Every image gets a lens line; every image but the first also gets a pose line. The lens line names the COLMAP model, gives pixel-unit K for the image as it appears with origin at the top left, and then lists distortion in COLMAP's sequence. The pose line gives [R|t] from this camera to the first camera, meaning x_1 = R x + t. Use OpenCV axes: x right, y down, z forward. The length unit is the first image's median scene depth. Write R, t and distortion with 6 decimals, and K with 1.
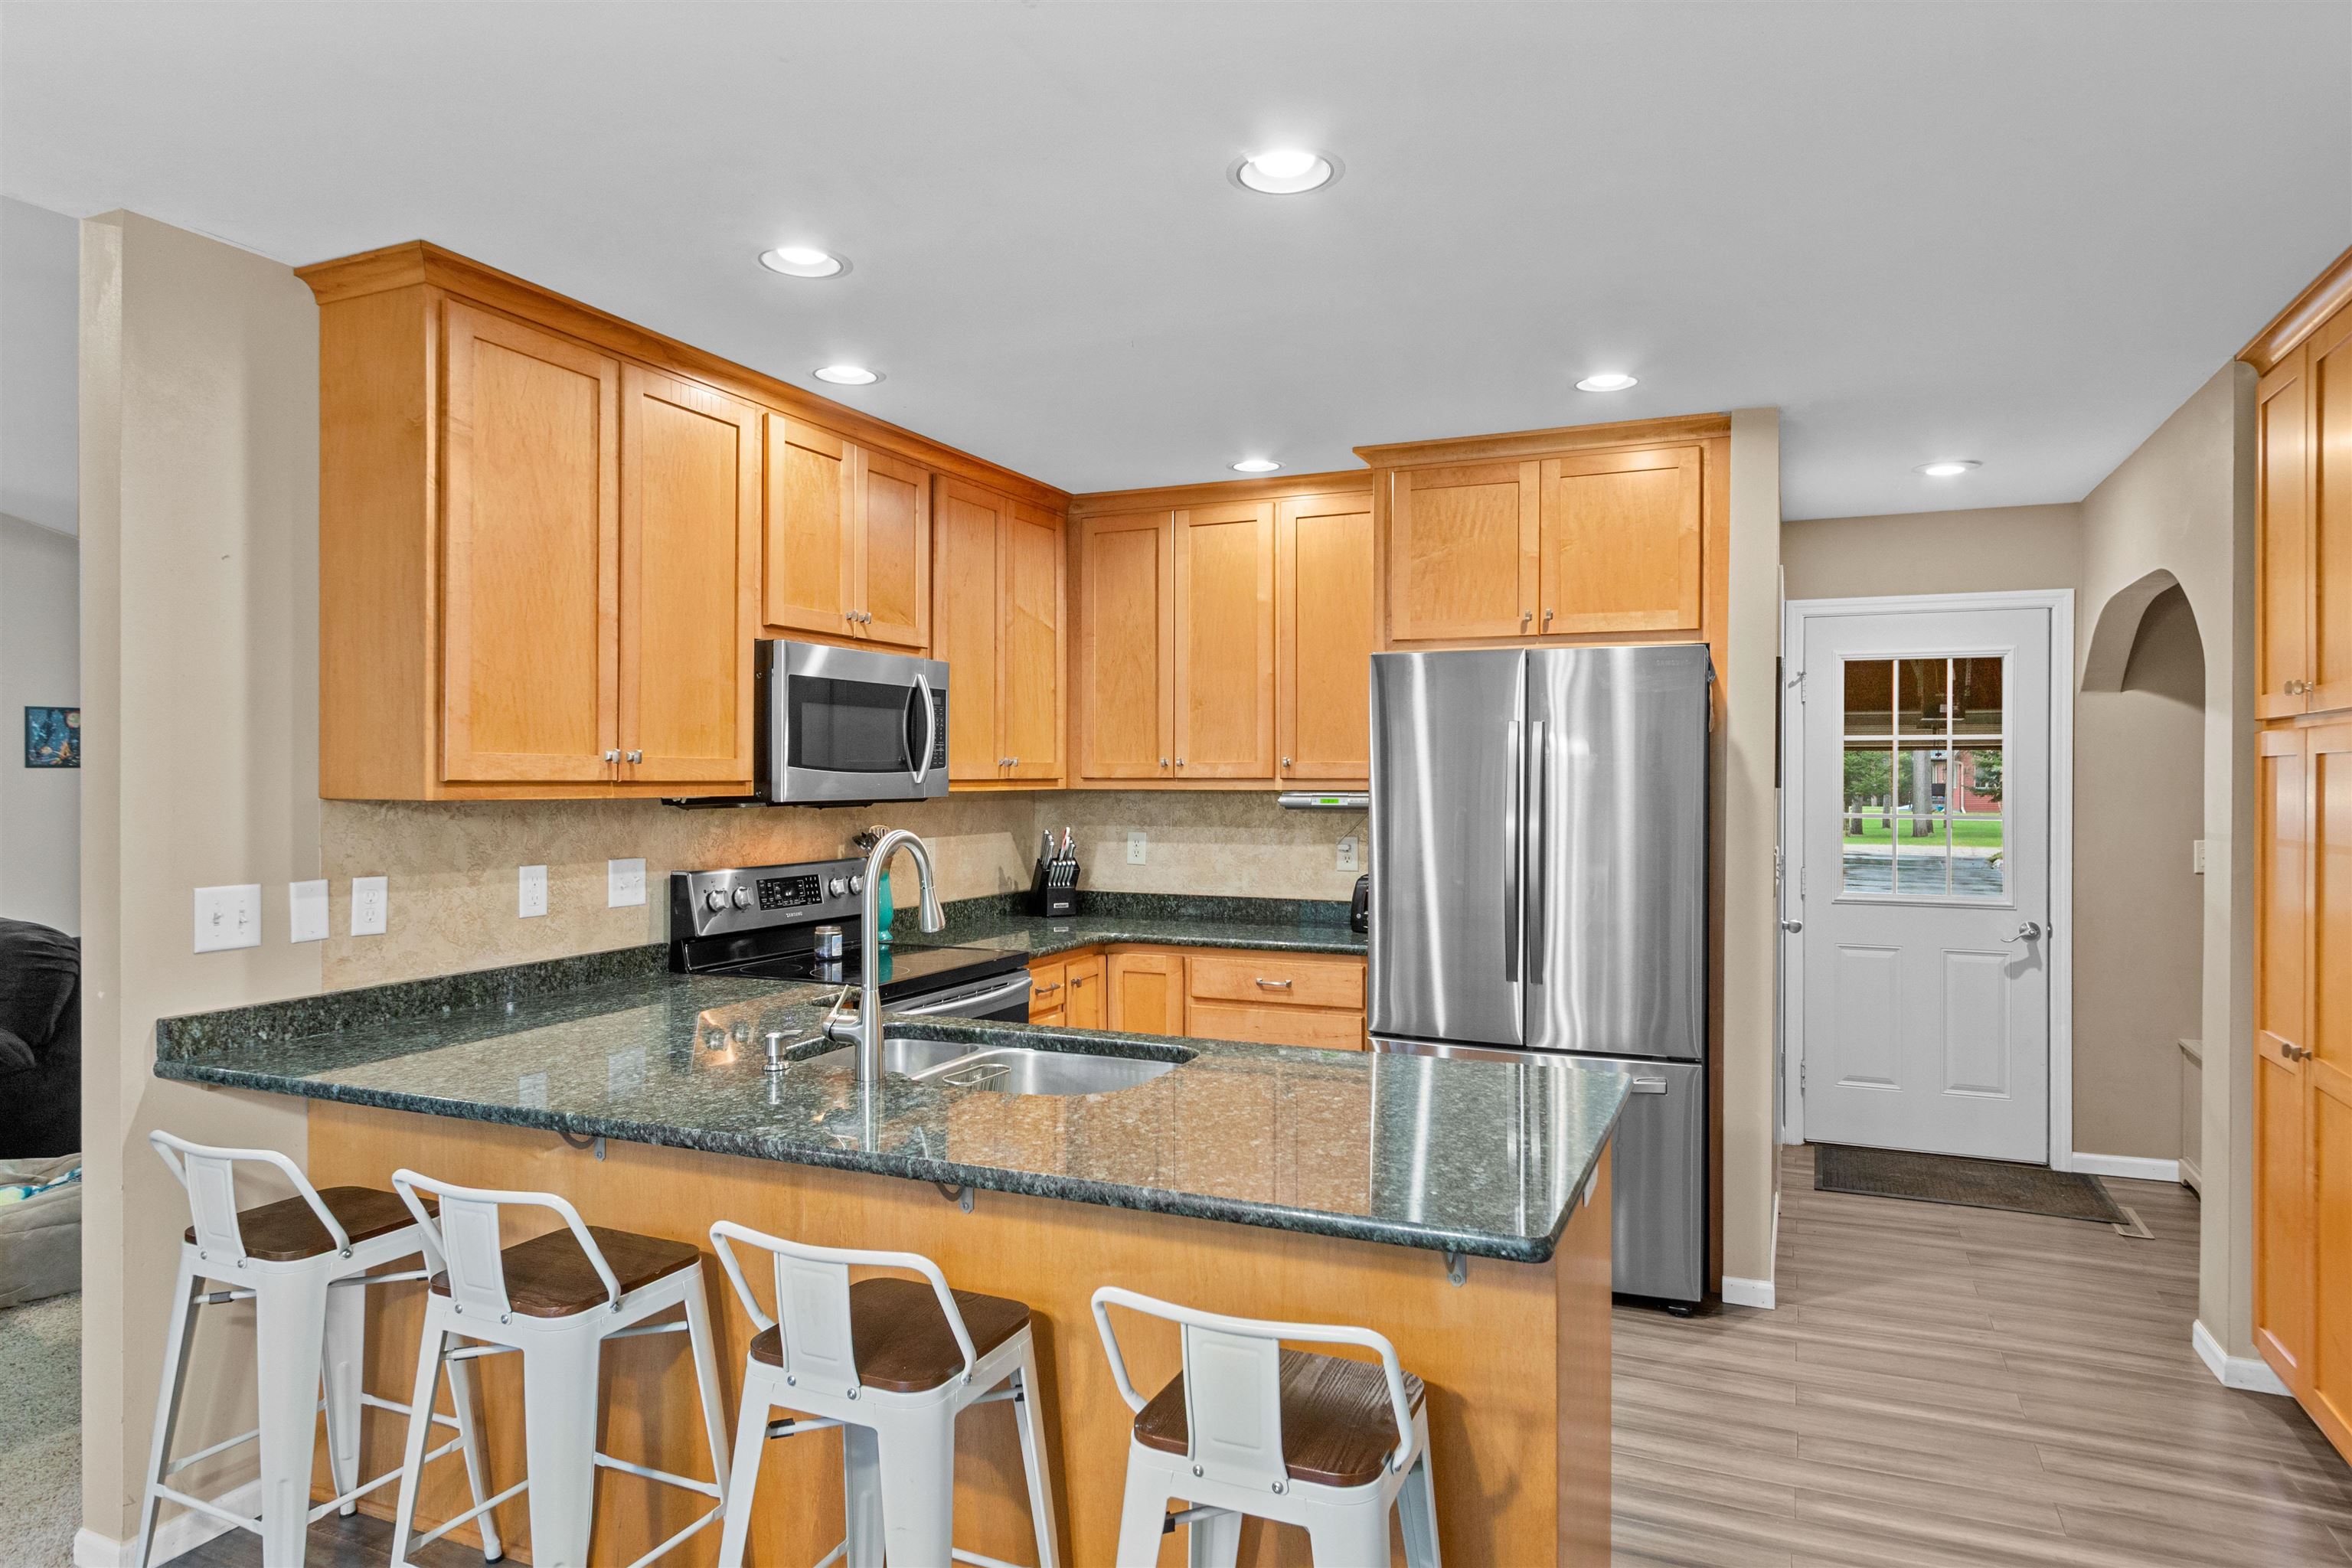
lens RADIAL K [[1419.0, 0, 1173.3], [0, 1419.0, 779.5], [0, 0, 1]] dist [0.009218, 0.001081]
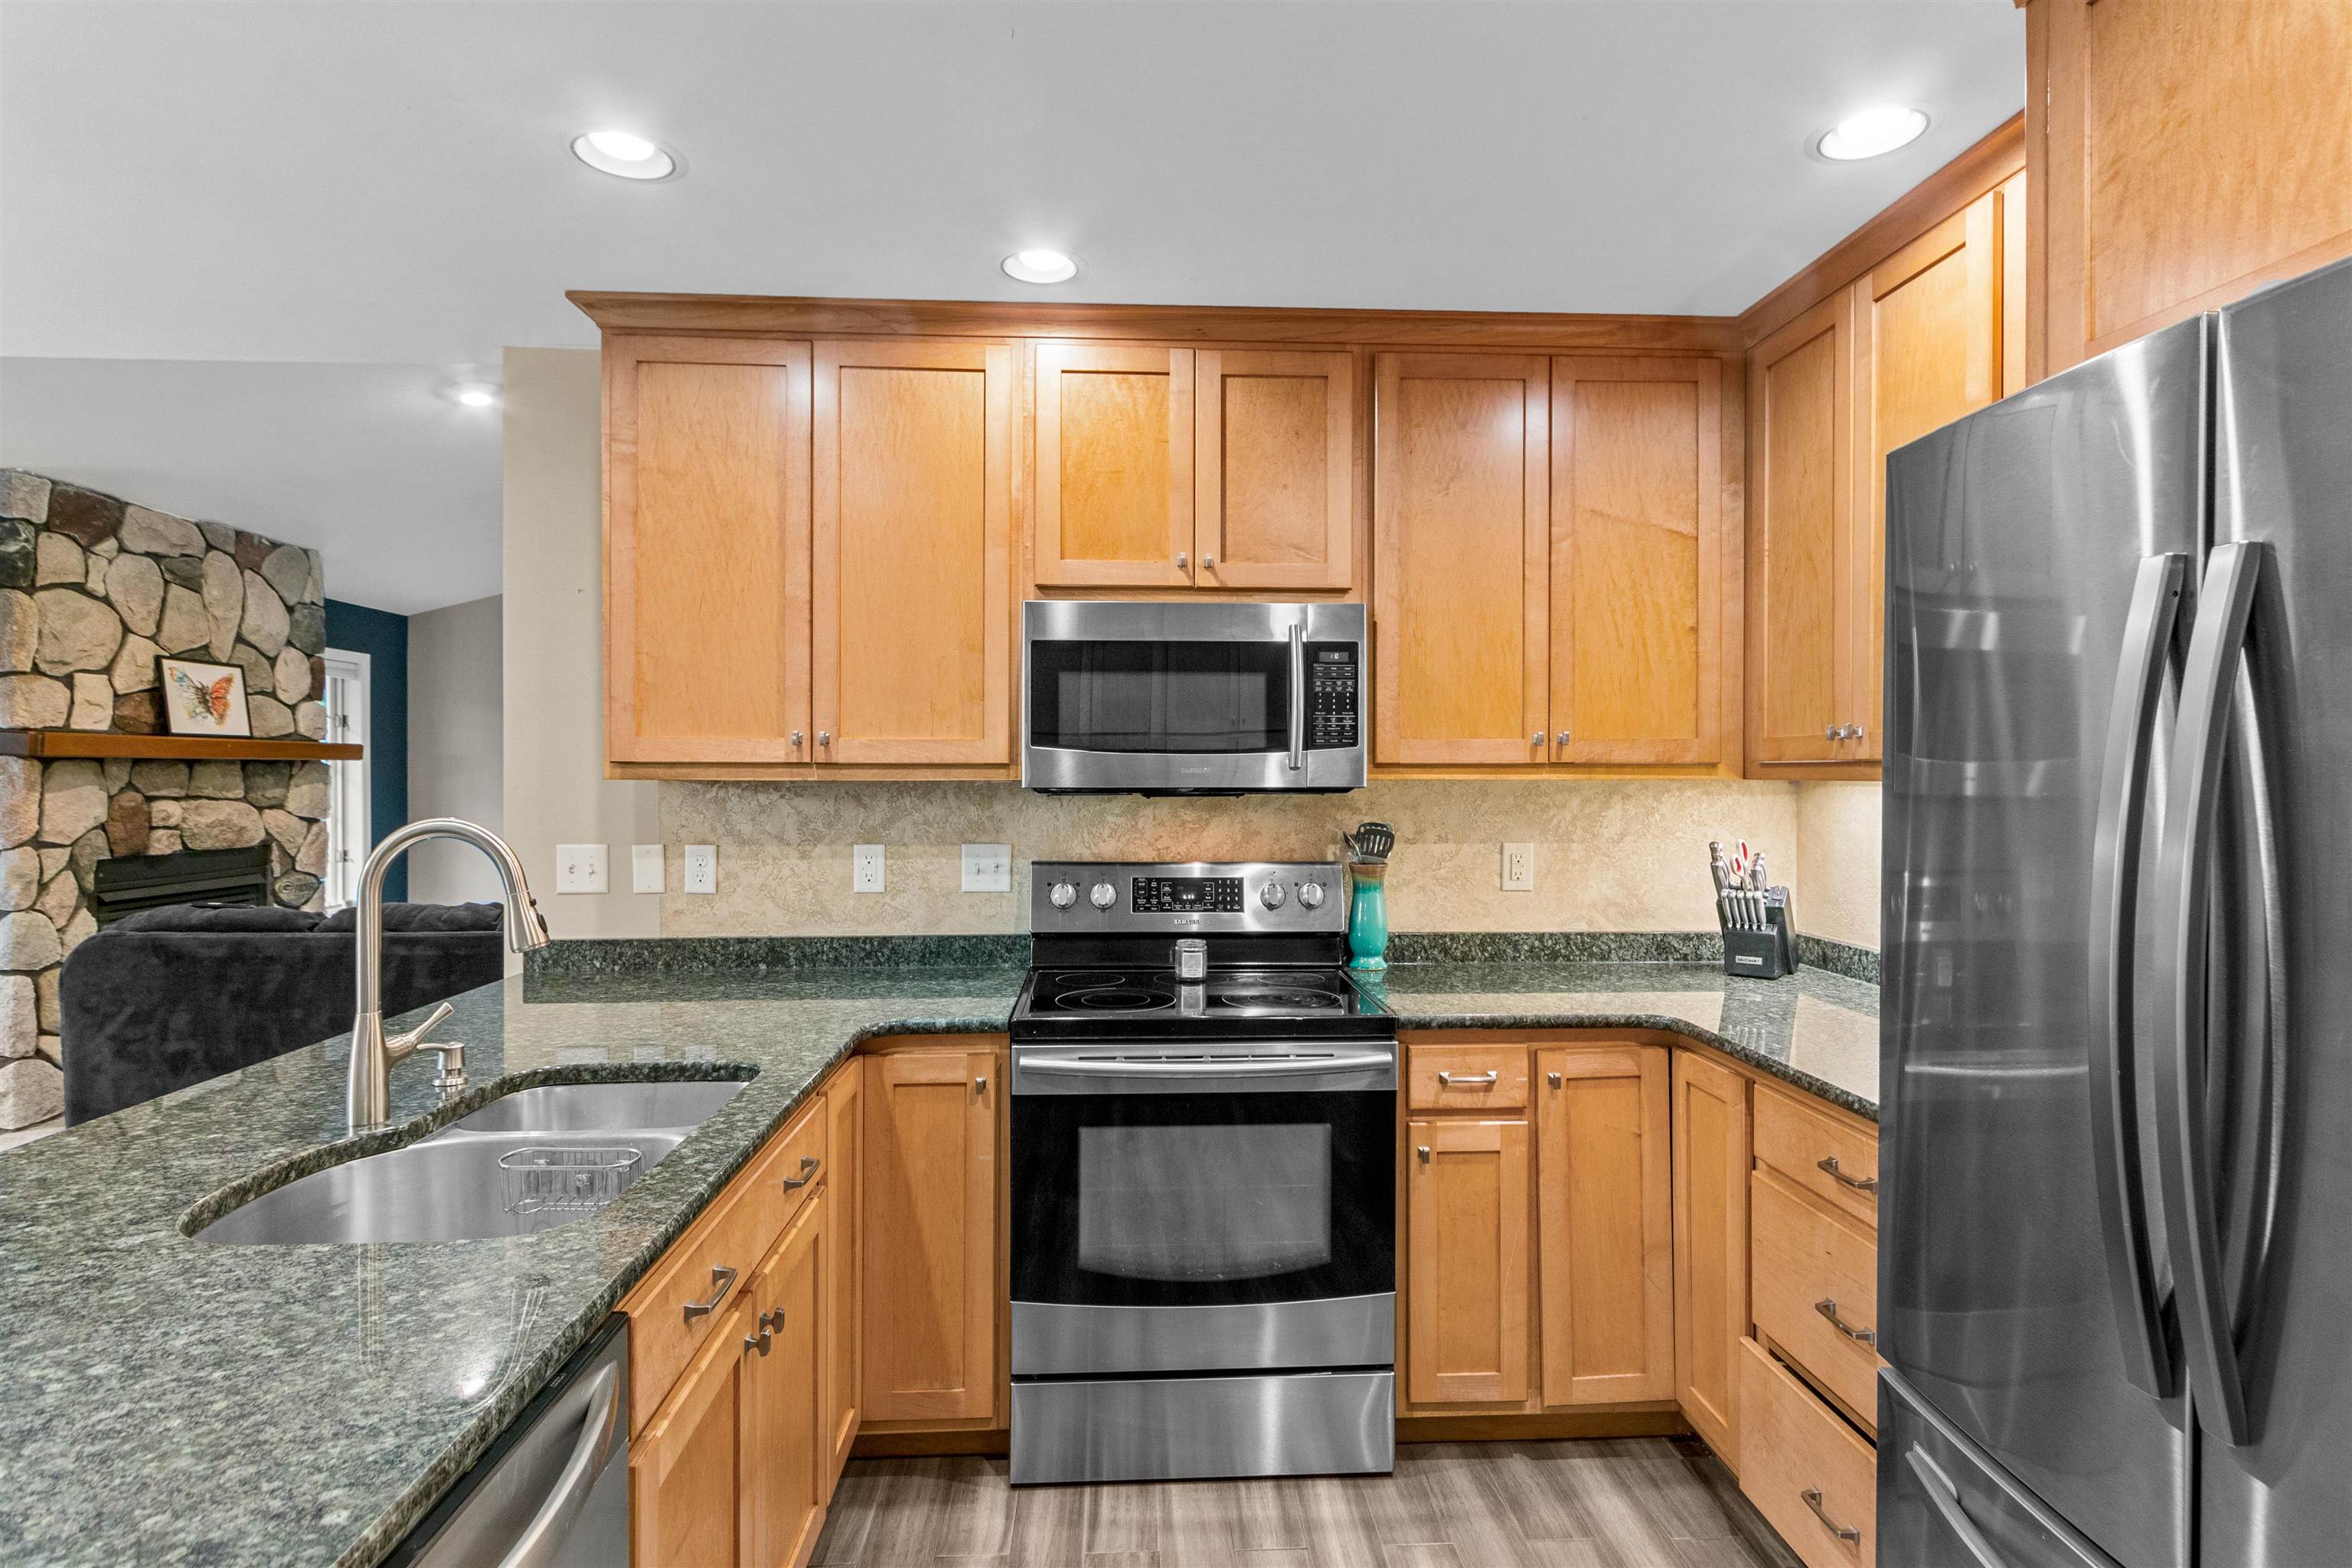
lens RADIAL K [[1187.5, 0, 1175.9], [0, 1187.5, 775.7], [0, 0, 1]] dist [0.002459, 0.002081]
pose [[0.450506, 0.002462, -0.892770, 0.457774], [-0.003203, 0.999994, 0.001142, 0.007961], [0.892768, 0.002345, 0.450511, 0.838319]]
